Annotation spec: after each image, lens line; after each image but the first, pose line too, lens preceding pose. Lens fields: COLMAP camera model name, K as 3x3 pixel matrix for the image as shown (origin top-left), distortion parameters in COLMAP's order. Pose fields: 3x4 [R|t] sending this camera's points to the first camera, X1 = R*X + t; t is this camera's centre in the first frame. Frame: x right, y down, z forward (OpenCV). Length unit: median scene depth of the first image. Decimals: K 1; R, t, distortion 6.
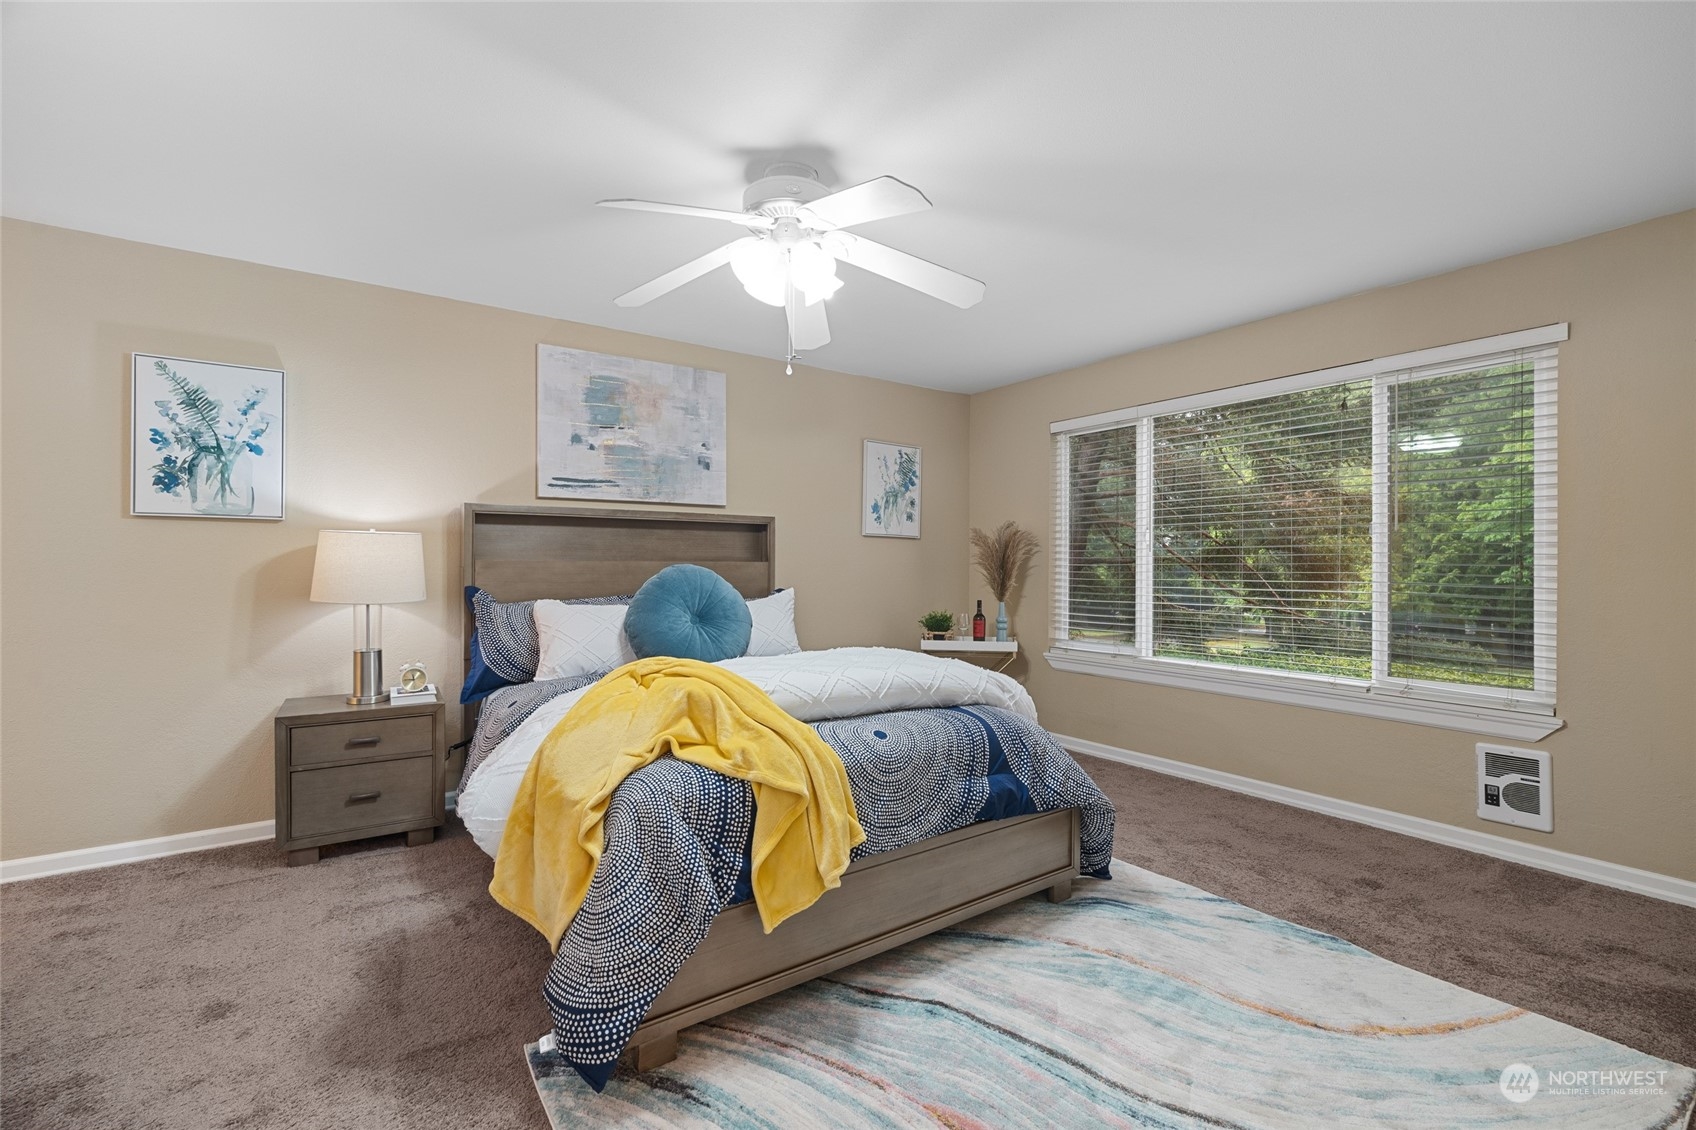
lens RADIAL K [[742.3, 0, 860.0], [0, 742.3, 561.3], [0, 0, 1]] dist [-0.002780, -0.001091]
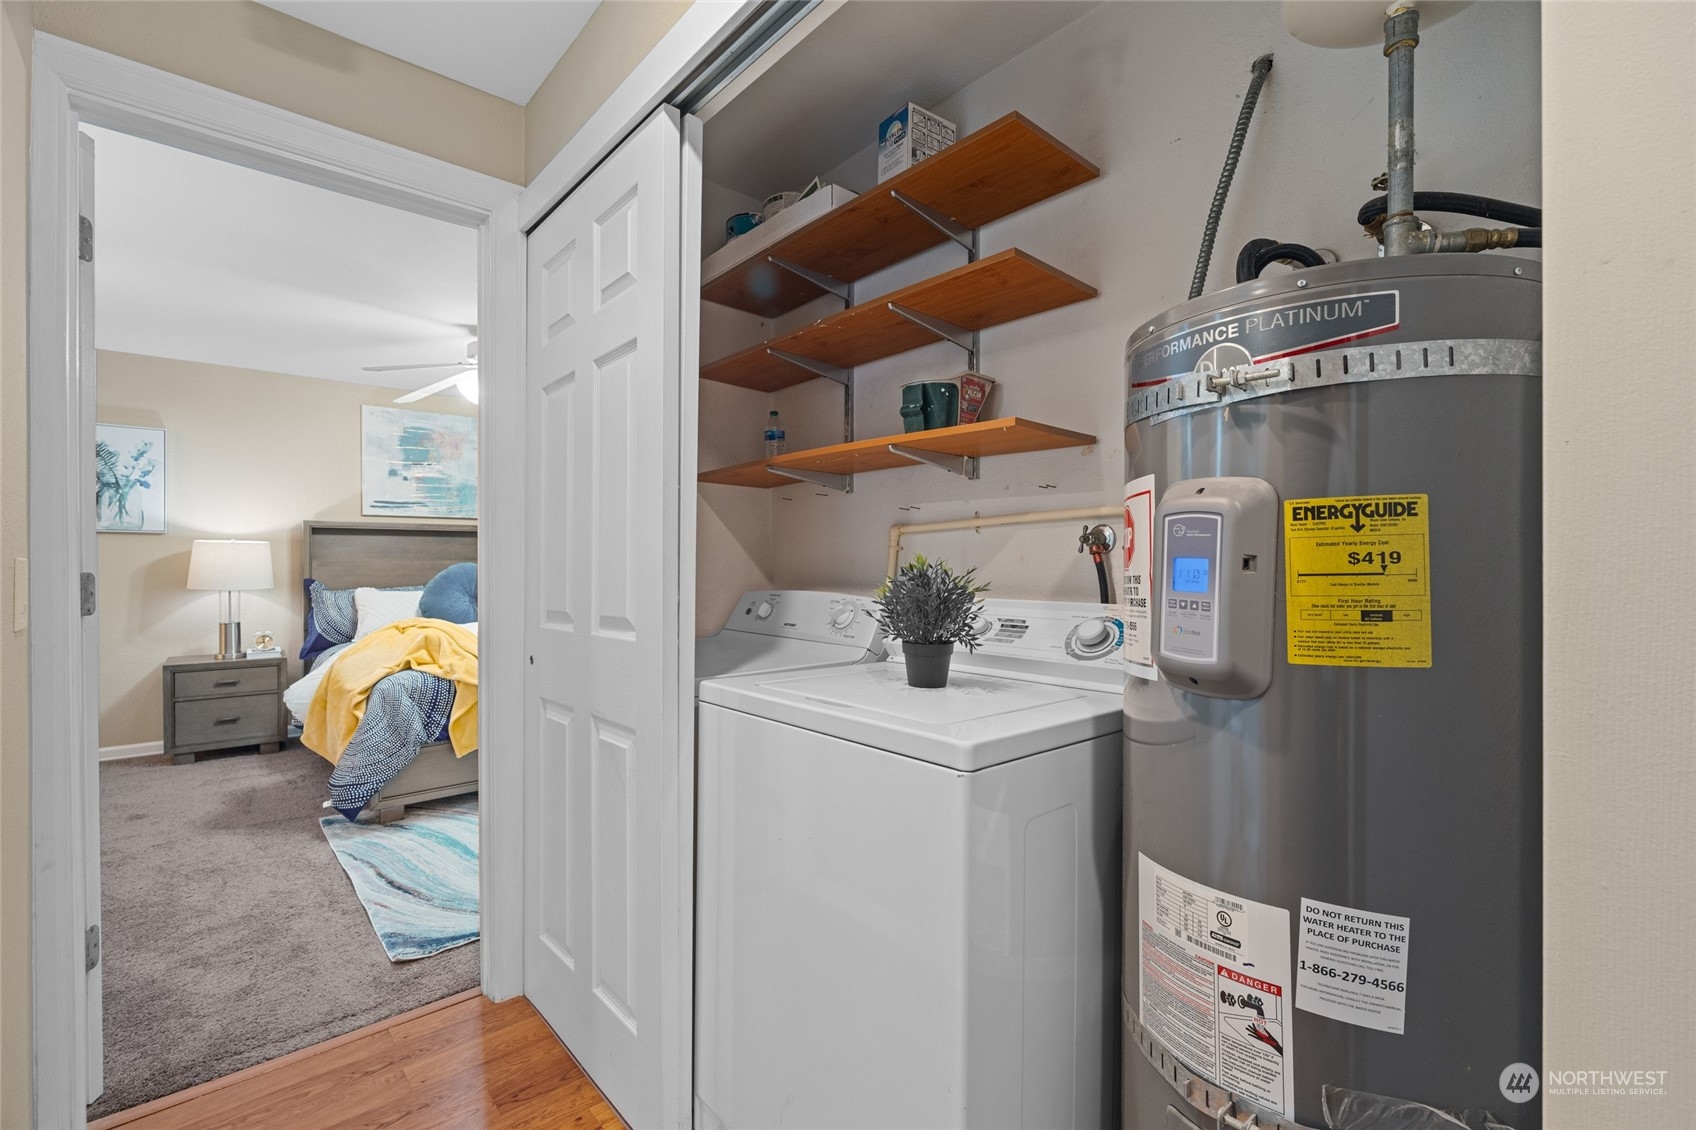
lens RADIAL K [[742.3, 0, 858.4], [0, 742.3, 563.1], [0, 0, 1]] dist [-0.002780, -0.001091]
pose [[0.993510, -0.002928, 0.113703, 0.398945], [0.002318, 0.999982, 0.005500, -0.002213], [-0.113717, -0.005201, 0.993500, -0.587191]]
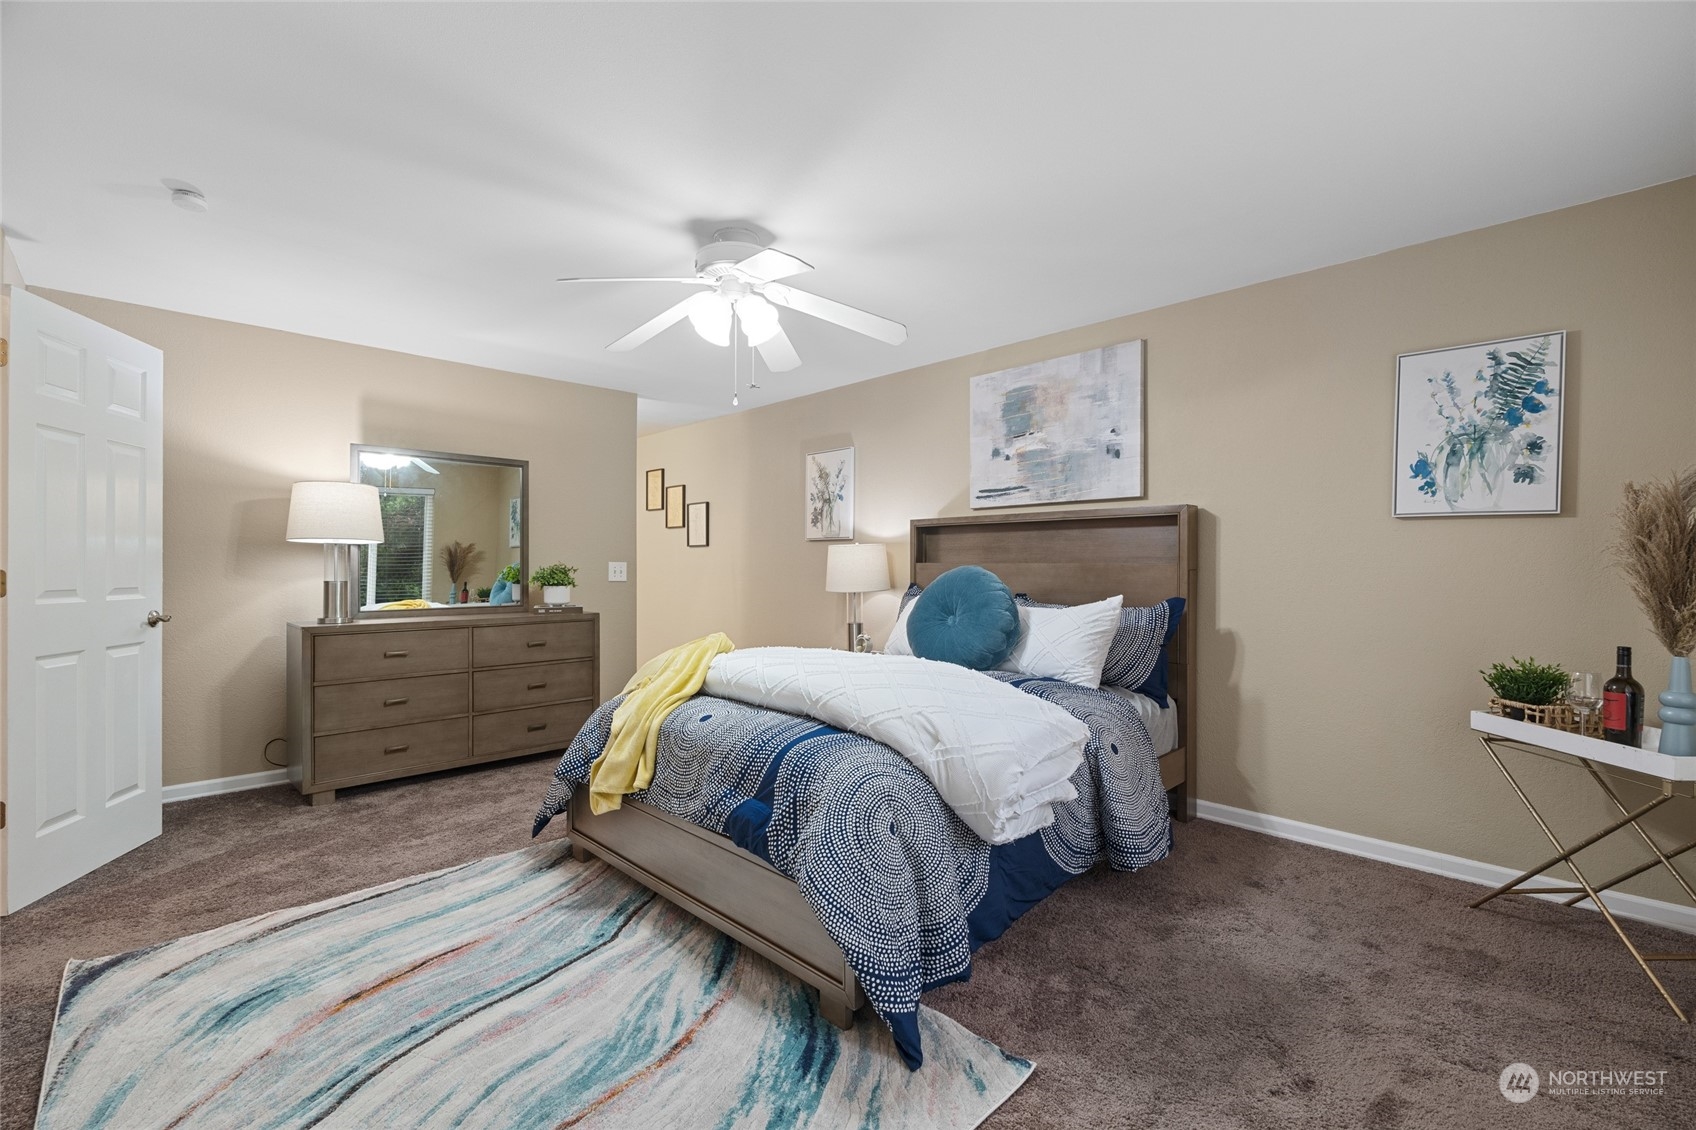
lens RADIAL K [[742.3, 0, 841.2], [0, 742.3, 563.9], [0, 0, 1]] dist [-0.002780, -0.001091]
pose [[0.144478, -0.004357, -0.989498, 0.833394], [0.002968, 0.999988, -0.003970, 0.005209], [0.989504, -0.002363, 0.144489, 0.750498]]
